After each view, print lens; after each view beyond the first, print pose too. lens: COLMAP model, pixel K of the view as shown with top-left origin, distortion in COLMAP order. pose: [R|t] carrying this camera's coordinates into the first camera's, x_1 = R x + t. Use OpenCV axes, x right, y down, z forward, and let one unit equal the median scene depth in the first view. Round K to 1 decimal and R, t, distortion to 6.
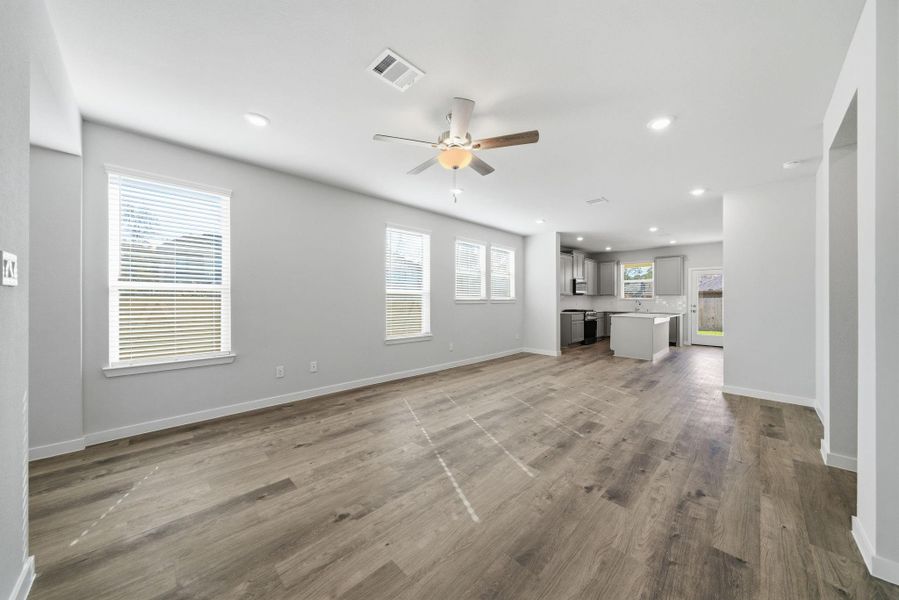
lens RADIAL K [[306.3, 0, 445.6], [0, 306.3, 301.2], [0, 0, 1]] dist [-0.004614, 0.001523]
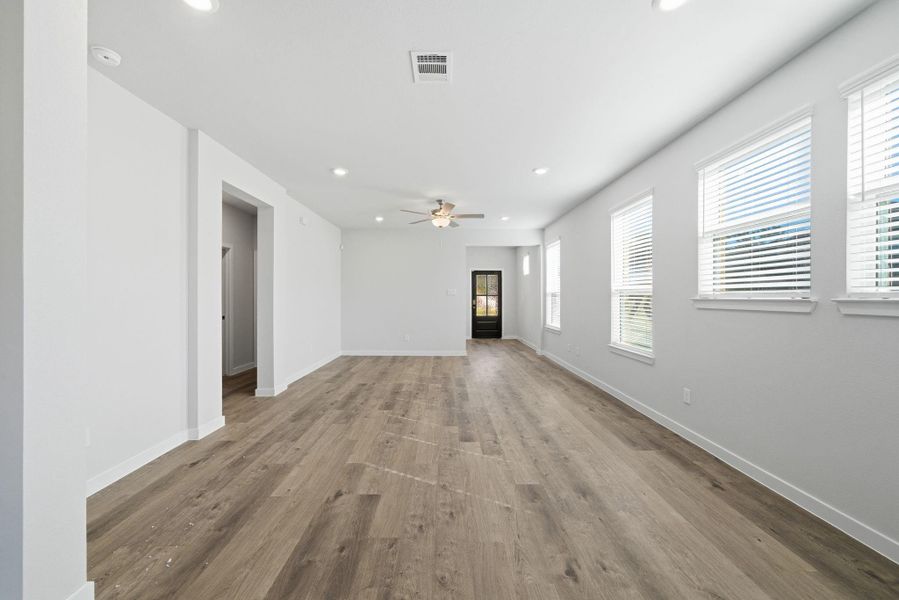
lens RADIAL K [[342.6, 0, 448.4], [0, 342.6, 299.5], [0, 0, 1]] dist [-0.010708, 0.000293]
pose [[-0.690837, 0.002001, -0.723008, 1.207844], [-0.005624, 0.999951, 0.008141, -0.009159], [0.722988, 0.009691, -0.690792, 1.982649]]
